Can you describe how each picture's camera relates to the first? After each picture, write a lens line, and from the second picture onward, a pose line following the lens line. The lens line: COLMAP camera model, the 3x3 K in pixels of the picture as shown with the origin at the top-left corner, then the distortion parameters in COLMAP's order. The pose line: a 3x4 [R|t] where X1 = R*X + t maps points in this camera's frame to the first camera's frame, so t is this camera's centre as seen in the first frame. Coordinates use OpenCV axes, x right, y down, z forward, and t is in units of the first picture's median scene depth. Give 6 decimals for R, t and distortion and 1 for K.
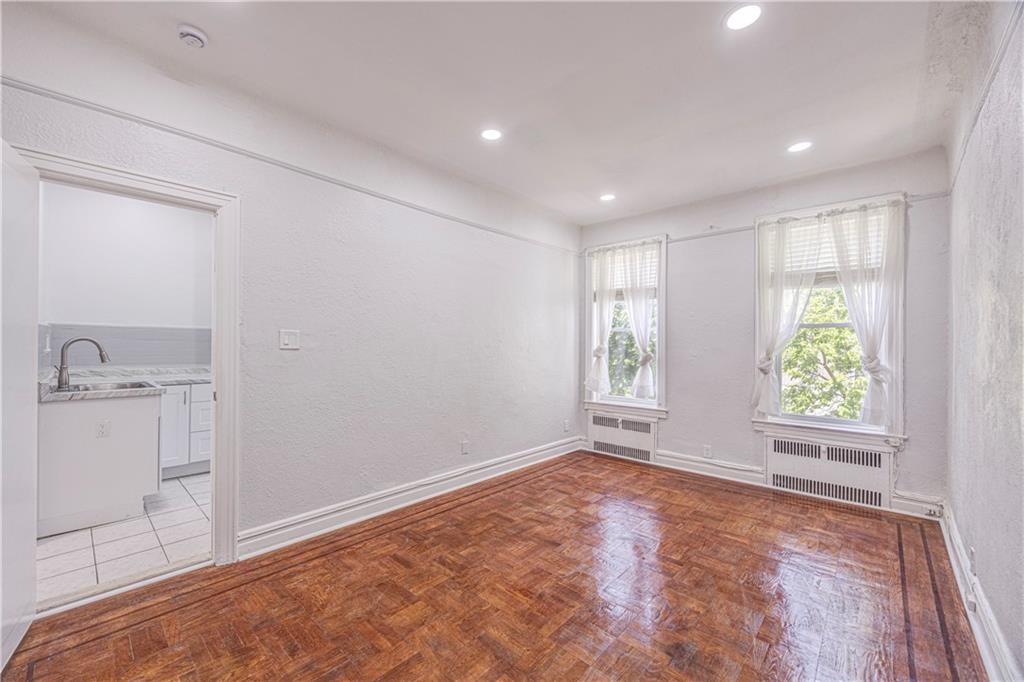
lens RADIAL K [[402.7, 0, 507.2], [0, 402.7, 342.7], [0, 0, 1]] dist [-0.001427, 0.000064]
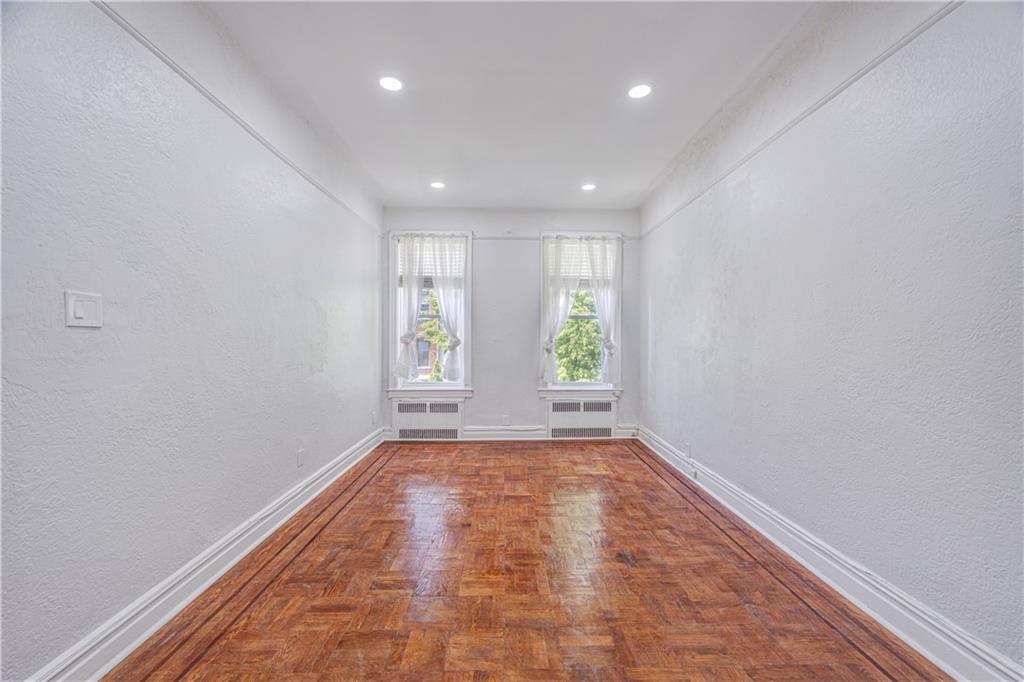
lens RADIAL K [[402.7, 0, 507.2], [0, 402.7, 342.7], [0, 0, 1]] dist [-0.001427, 0.000064]
pose [[0.720241, -0.013010, 0.693602, -0.357298], [-0.001151, 0.999800, 0.019948, 0.017911], [-0.693723, -0.015166, 0.720082, 0.154398]]
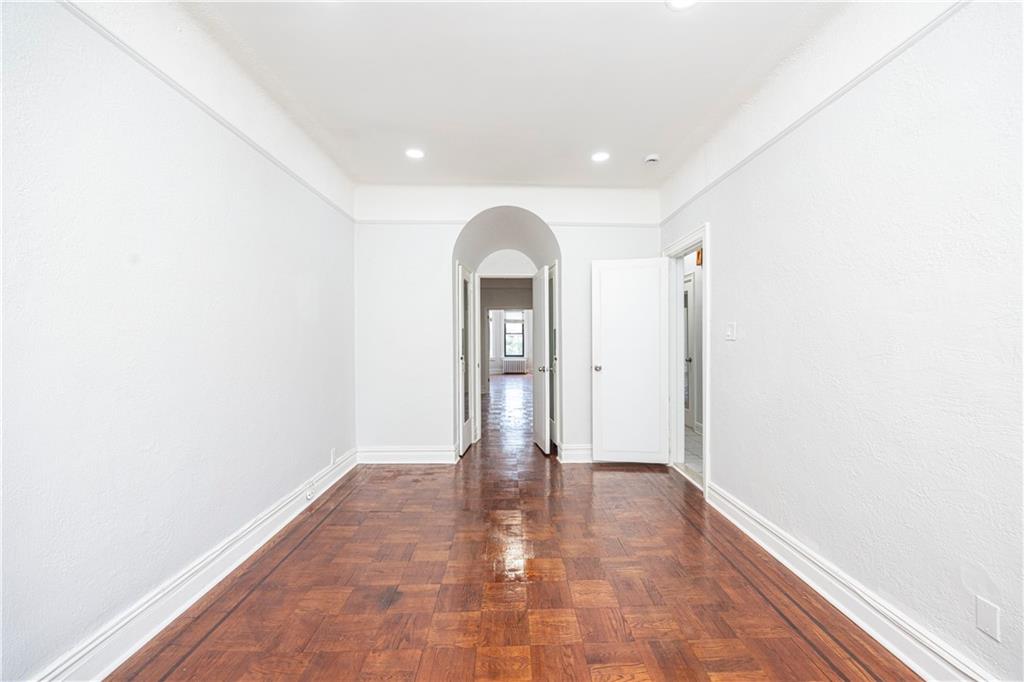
lens RADIAL K [[402.7, 0, 507.2], [0, 402.7, 342.7], [0, 0, 1]] dist [-0.001427, 0.000064]
pose [[-0.729977, 0.000883, -0.683472, 0.454867], [0.001422, 0.999999, -0.000226, 0.015577], [0.683471, -0.001137, -0.729977, 0.975333]]
